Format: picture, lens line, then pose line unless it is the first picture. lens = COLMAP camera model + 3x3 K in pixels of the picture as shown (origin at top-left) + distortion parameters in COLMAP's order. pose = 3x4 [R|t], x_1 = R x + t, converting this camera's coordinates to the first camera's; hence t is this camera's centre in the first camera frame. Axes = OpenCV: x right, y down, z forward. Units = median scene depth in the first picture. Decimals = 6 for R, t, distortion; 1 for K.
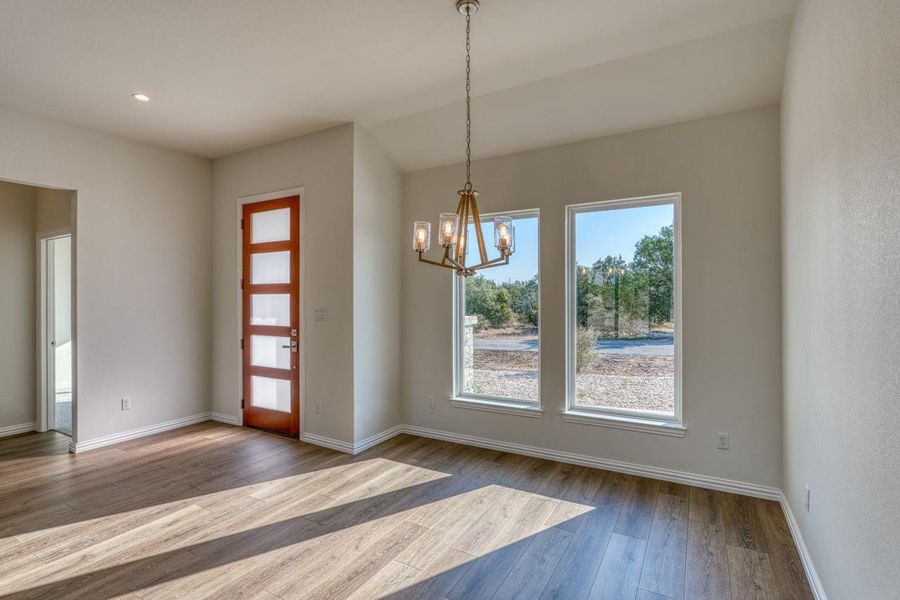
lens RADIAL K [[435.6, 0, 442.8], [0, 435.6, 300.2], [0, 0, 1]] dist [-0.002983, -0.001760]
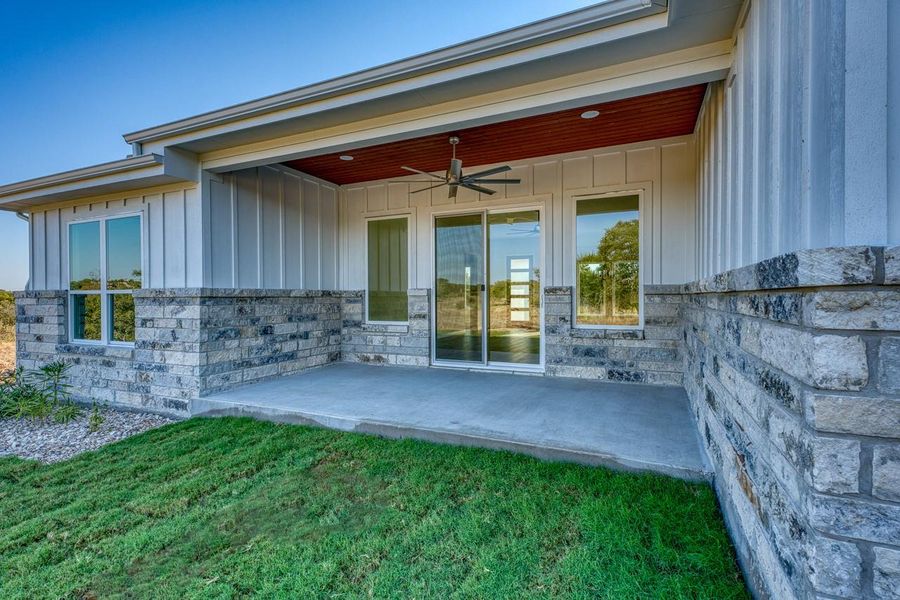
lens RADIAL K [[435.6, 0, 446.2], [0, 435.6, 300.2], [0, 0, 1]] dist [-0.002983, -0.001760]
pose [[0.993269, 0.007925, 0.115558, -1.552581], [-0.008580, 0.999950, 0.005171, 0.101711], [-0.115512, -0.006128, 0.993287, -2.535363]]
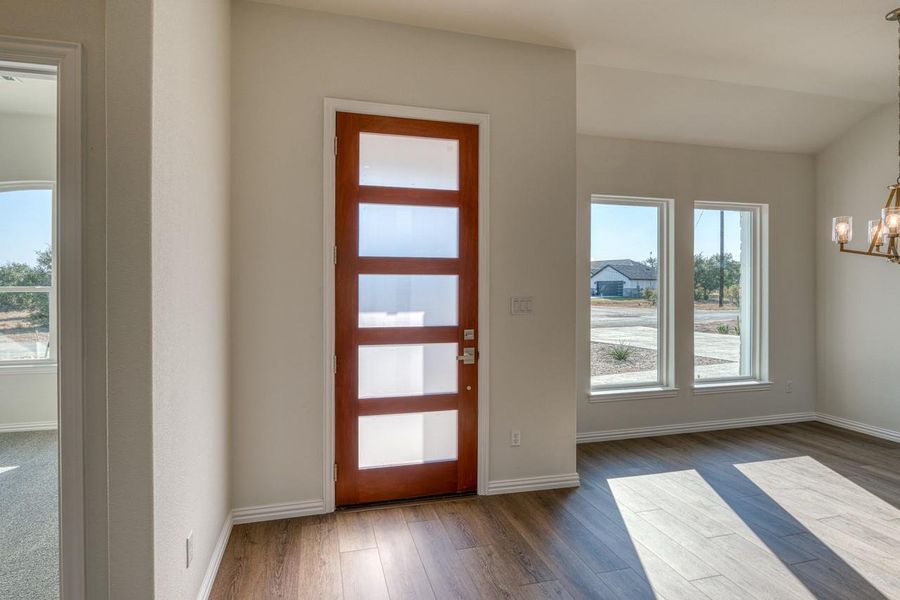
lens RADIAL K [[435.6, 0, 453.4], [0, 435.6, 284.8], [0, 0, 1]] dist [-0.002983, -0.001760]
pose [[0.699631, 0.012431, 0.714396, -0.932024], [-0.013808, 0.999897, -0.003877, 0.002736], [-0.714371, -0.007152, 0.699730, 0.630624]]
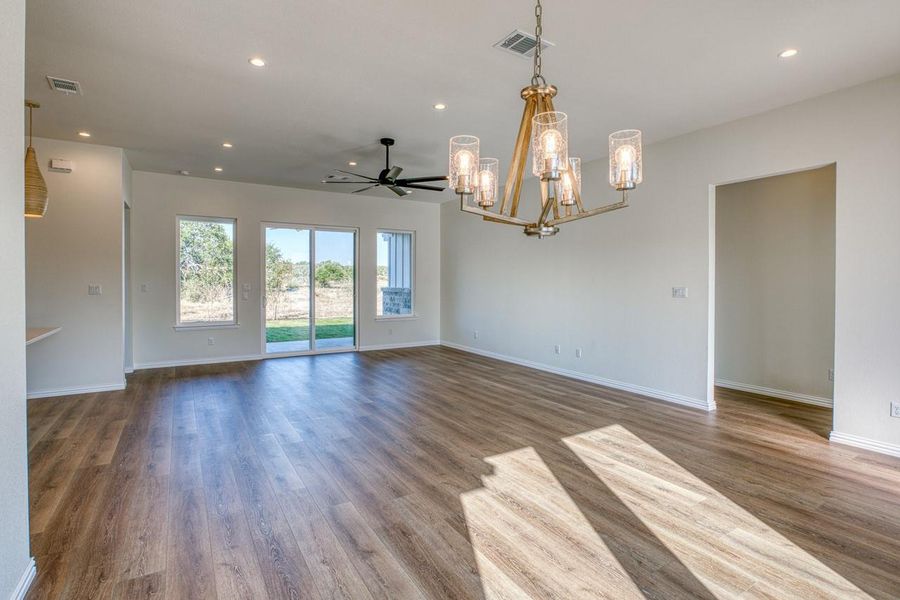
lens RADIAL K [[435.6, 0, 439.5], [0, 435.6, 287.3], [0, 0, 1]] dist [-0.002983, -0.001760]
pose [[-0.468965, 0.025388, -0.882852, 0.400395], [0.001528, 0.999609, 0.027933, -0.009916], [0.883215, 0.011751, -0.468820, 0.714737]]
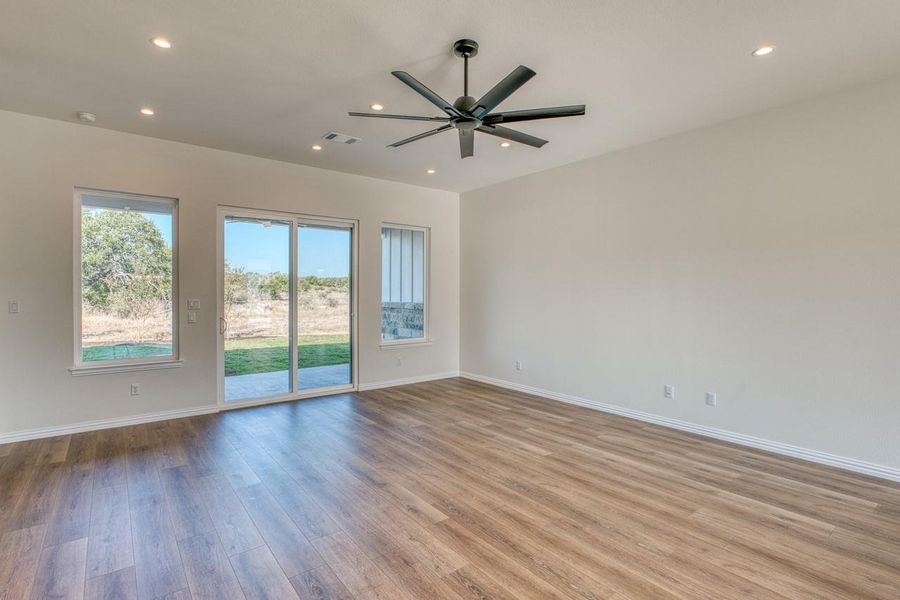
lens RADIAL K [[435.6, 0, 445.7], [0, 435.6, 295.0], [0, 0, 1]] dist [-0.002983, -0.001760]
pose [[-0.360220, 0.017741, -0.932699, 0.005666], [0.001090, 0.999826, 0.018597, -0.005906], [0.932867, 0.005683, -0.360177, 0.181919]]
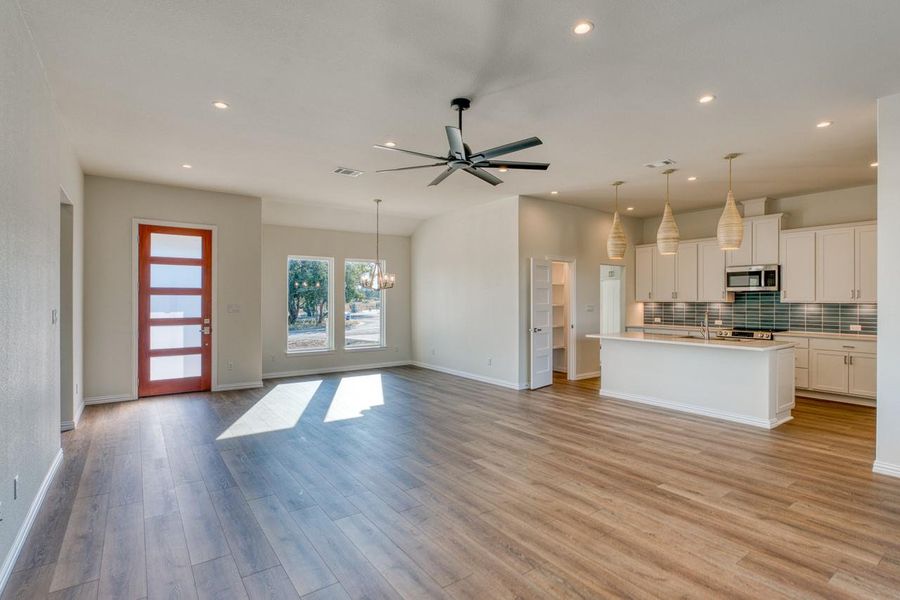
lens RADIAL K [[435.6, 0, 451.9], [0, 435.6, 296.1], [0, 0, 1]] dist [-0.002983, -0.001760]
pose [[0.383377, 0.021436, 0.923343, -1.586347], [-0.005351, 0.999765, -0.020989, 0.016511], [-0.923576, 0.003106, 0.383402, -0.403463]]
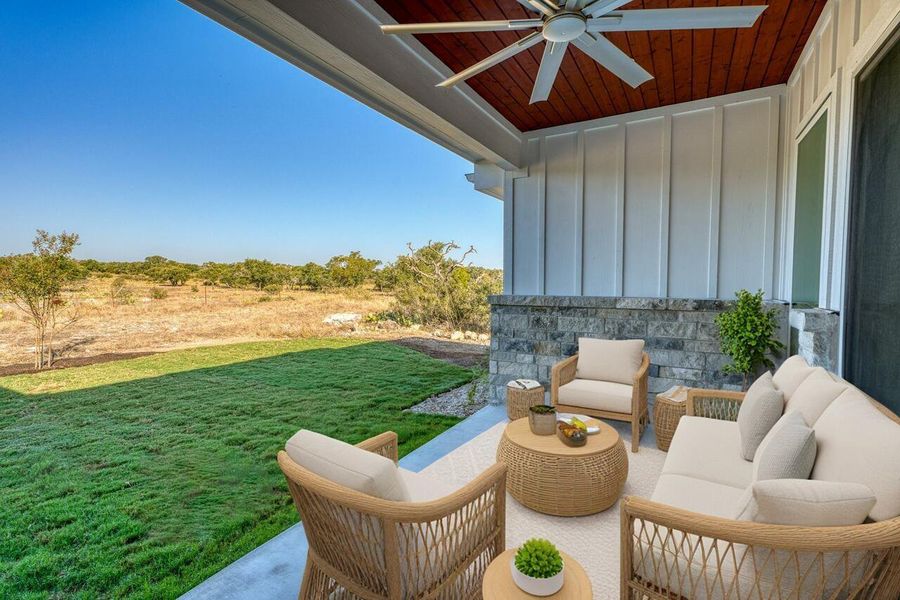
lens RADIAL K [[435.6, 0, 446.3], [0, 435.6, 301.7], [0, 0, 1]] dist [-0.002983, -0.001760]
pose [[0.033795, 0.062685, -0.997461, -0.824194], [-0.000689, 0.998032, 0.062698, 0.013199], [0.999429, -0.001432, 0.033772, -1.285381]]
